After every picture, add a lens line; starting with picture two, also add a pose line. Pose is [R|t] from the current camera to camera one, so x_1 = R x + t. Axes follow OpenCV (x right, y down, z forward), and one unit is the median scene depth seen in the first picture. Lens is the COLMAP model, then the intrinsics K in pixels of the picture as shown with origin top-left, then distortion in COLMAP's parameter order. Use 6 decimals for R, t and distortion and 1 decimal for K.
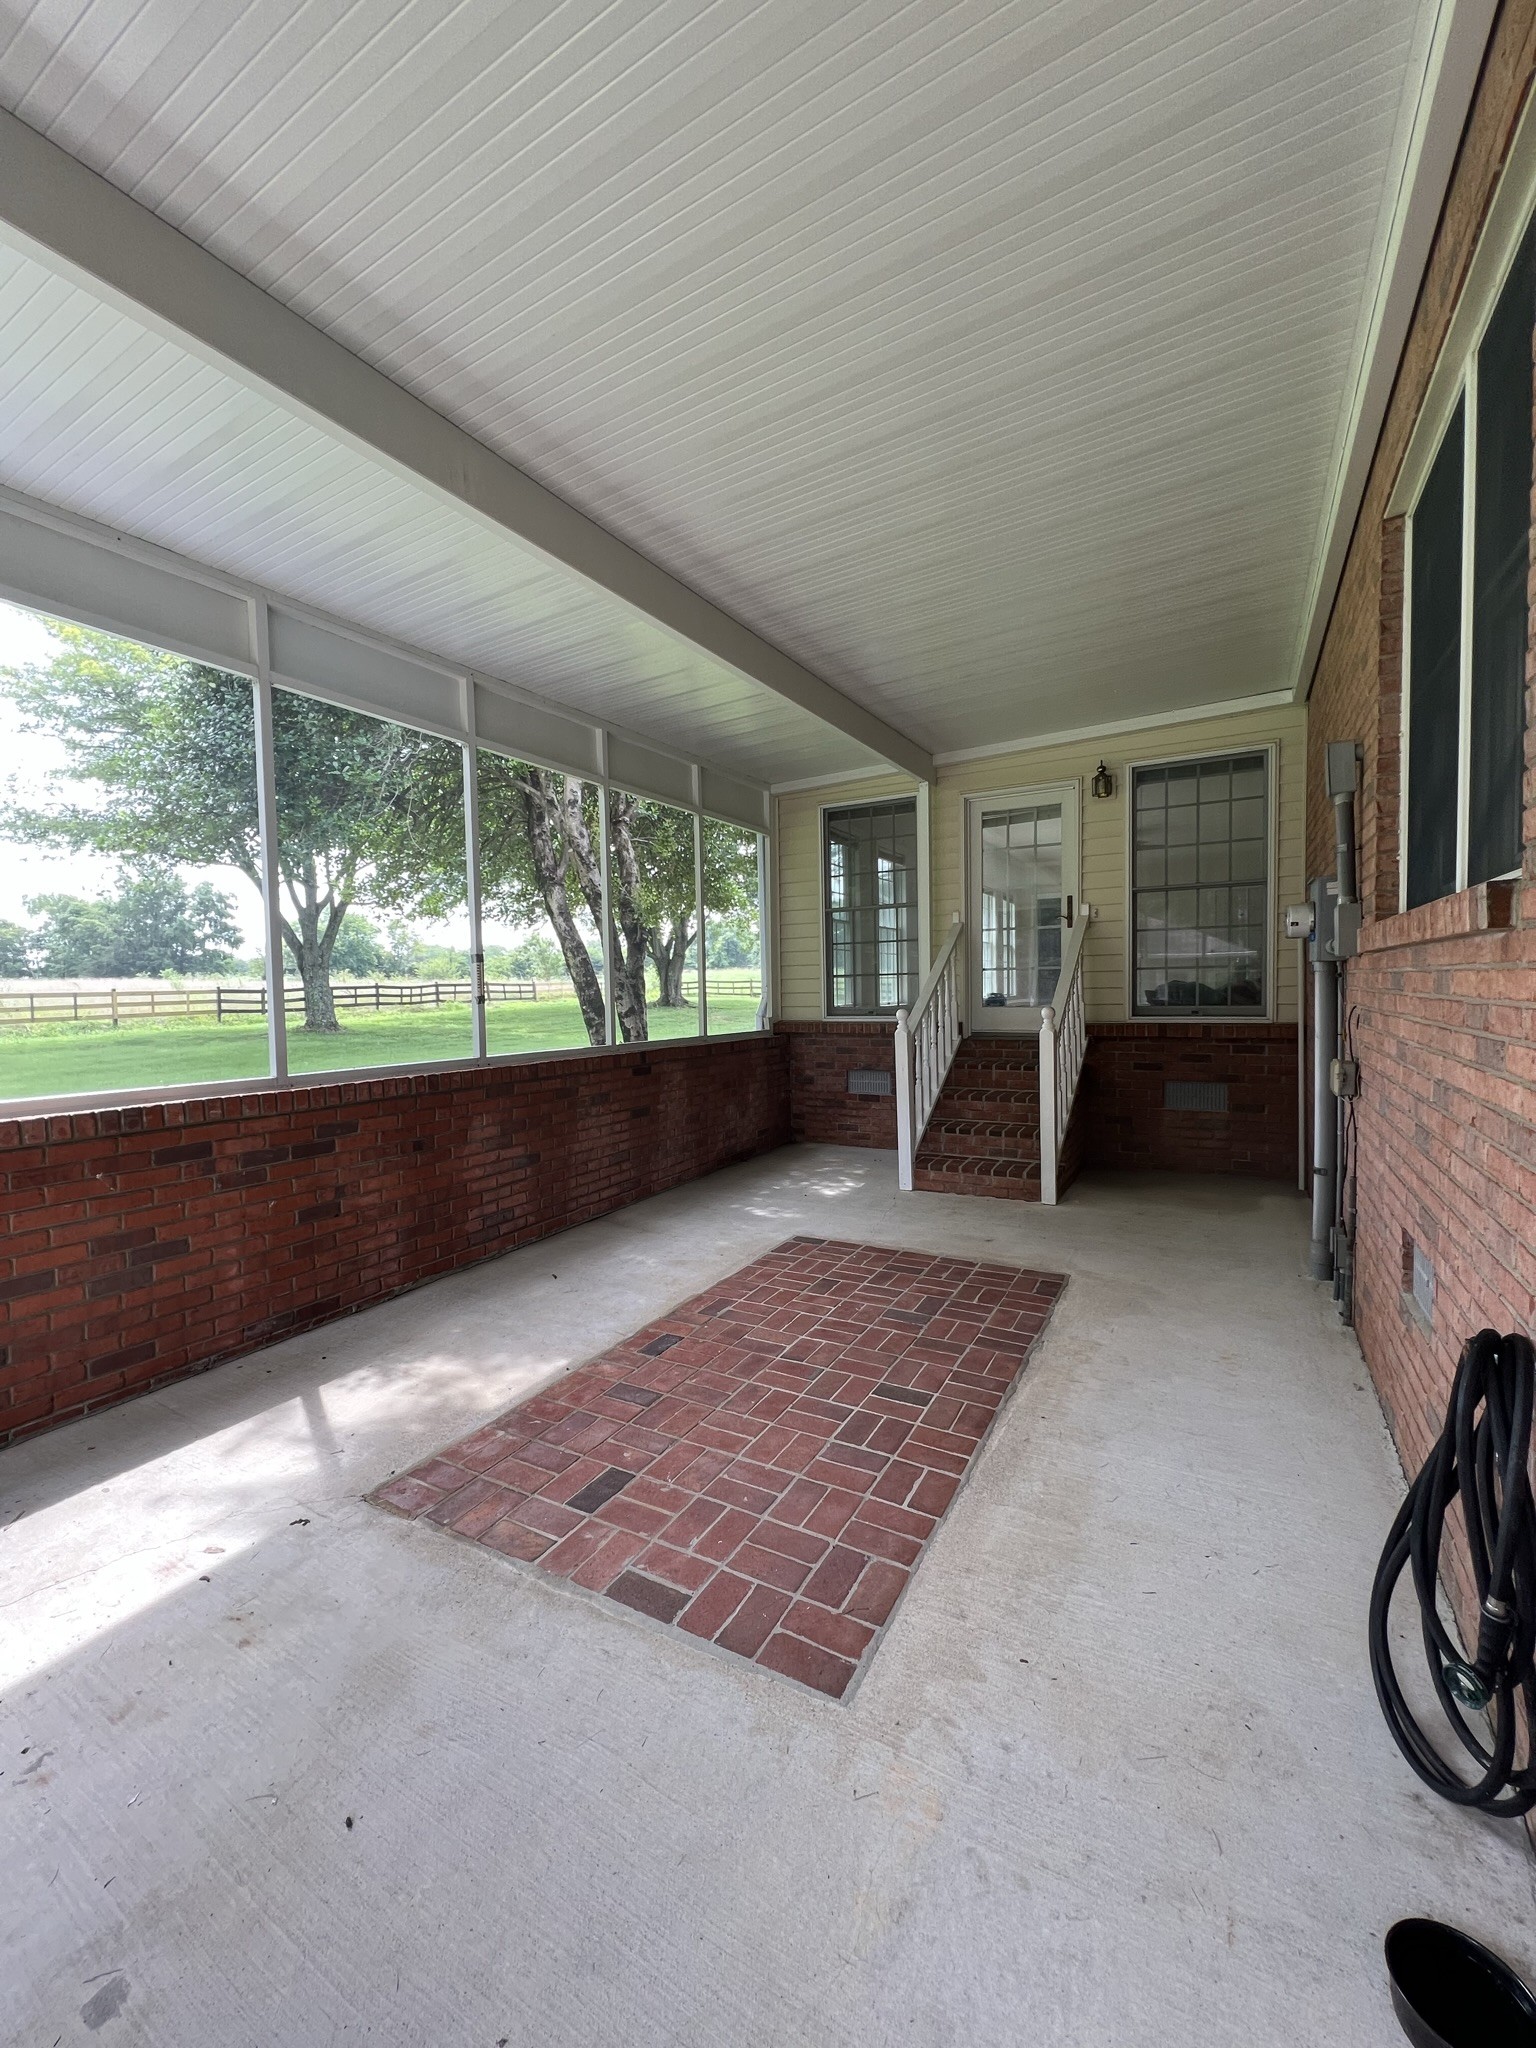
lens RADIAL K [[822.6, 0, 771.6], [0, 822.6, 1021.2], [0, 0, 1]] dist [-0.002313, 0.000338]
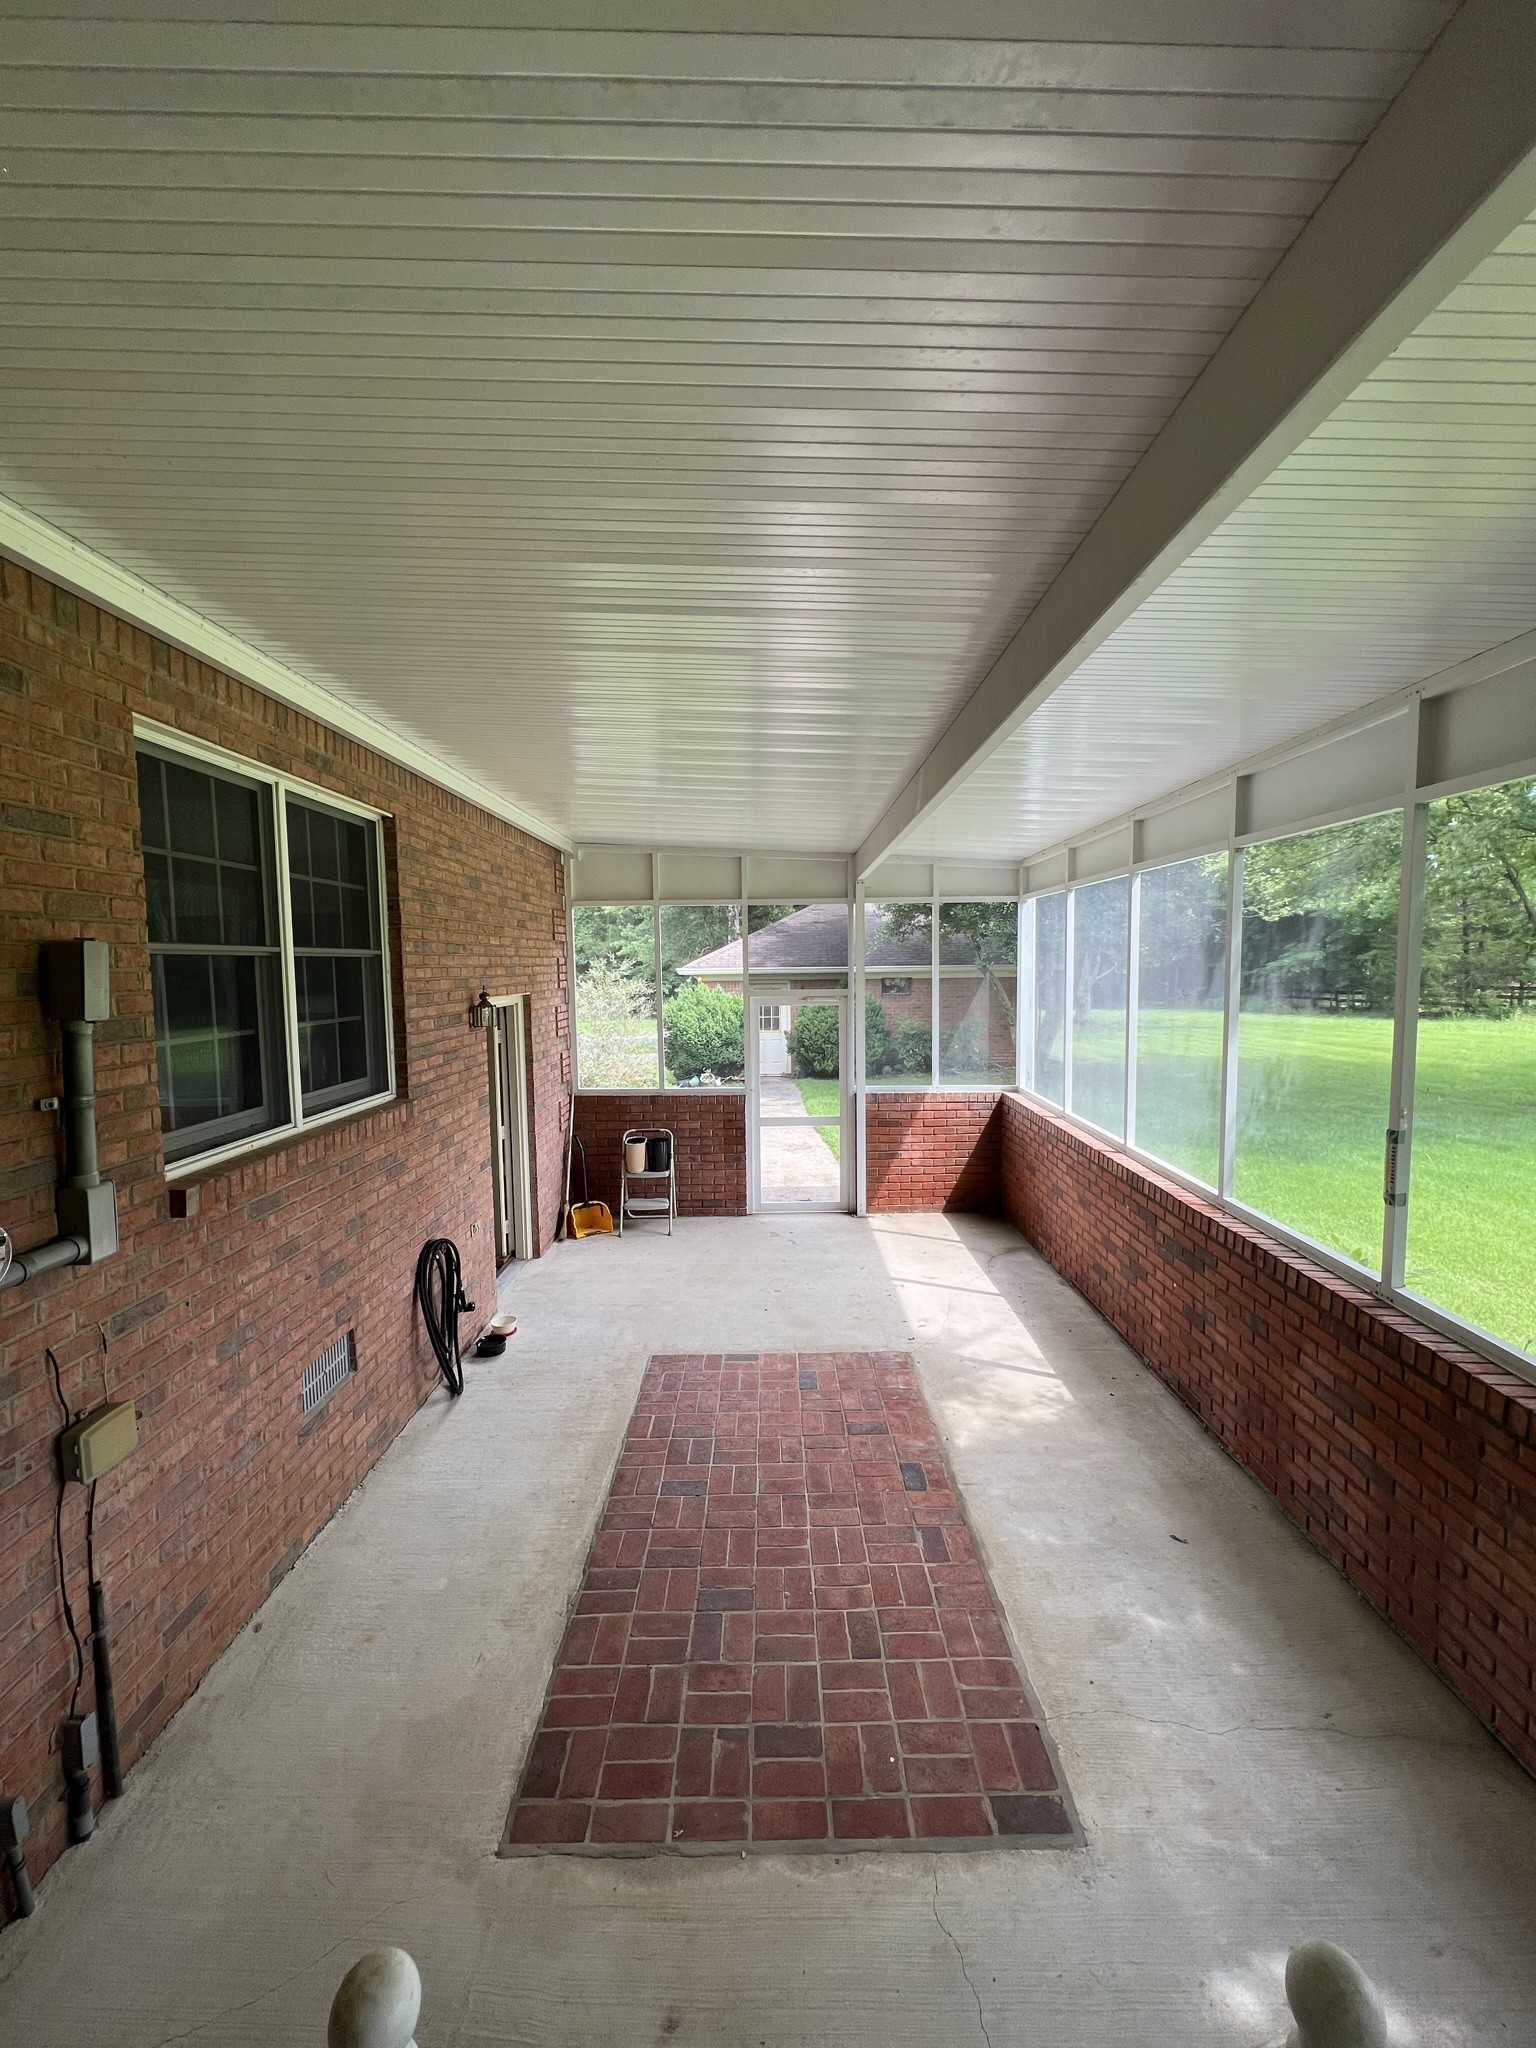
lens RADIAL K [[822.6, 0, 771.6], [0, 822.6, 1021.2], [0, 0, 1]] dist [-0.002313, 0.000338]
pose [[-0.871537, 0.070744, -0.485199, 0.502659], [0.011034, 0.992116, 0.124836, -0.335106], [0.490205, 0.103446, -0.865447, 1.741704]]
